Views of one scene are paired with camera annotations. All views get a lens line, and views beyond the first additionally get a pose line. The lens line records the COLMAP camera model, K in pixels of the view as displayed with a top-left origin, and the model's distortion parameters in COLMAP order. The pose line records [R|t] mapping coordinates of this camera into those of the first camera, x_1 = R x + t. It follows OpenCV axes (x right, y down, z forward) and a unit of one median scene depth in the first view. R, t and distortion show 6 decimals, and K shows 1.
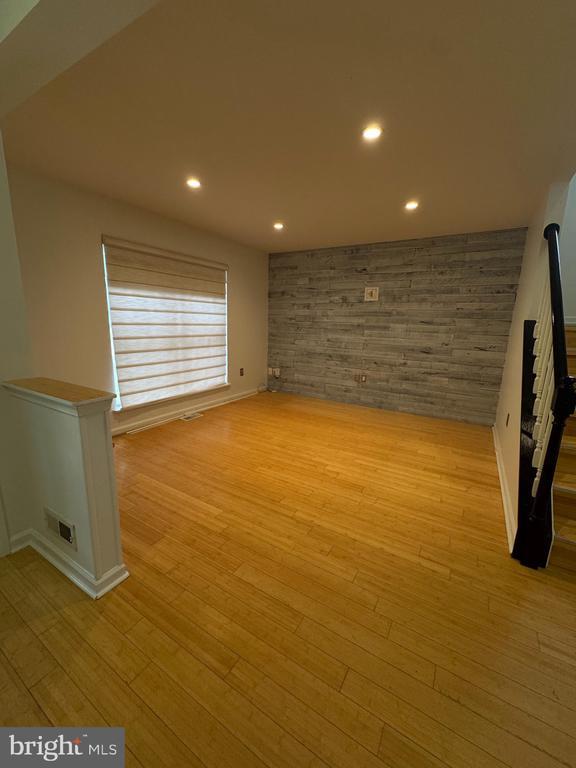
lens RADIAL K [[306.0, 0, 291.4], [0, 306.0, 386.5], [0, 0, 1]] dist [-0.000054, -0.000294]
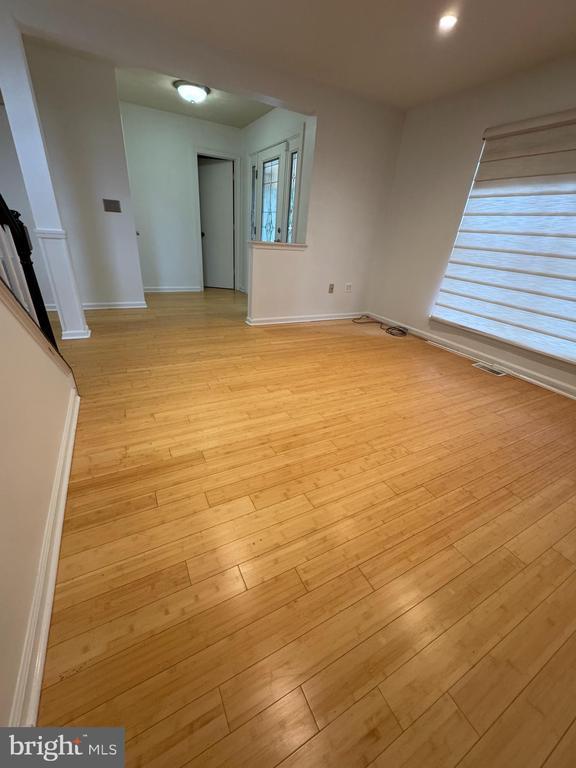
lens RADIAL K [[306.0, 0, 291.1], [0, 306.0, 386.5], [0, 0, 1]] dist [-0.000054, -0.000294]
pose [[-0.512535, 0.329658, -0.792864, 0.710876], [-0.267503, 0.816115, 0.512248, -0.161374], [0.815935, 0.474638, -0.330103, 1.179801]]
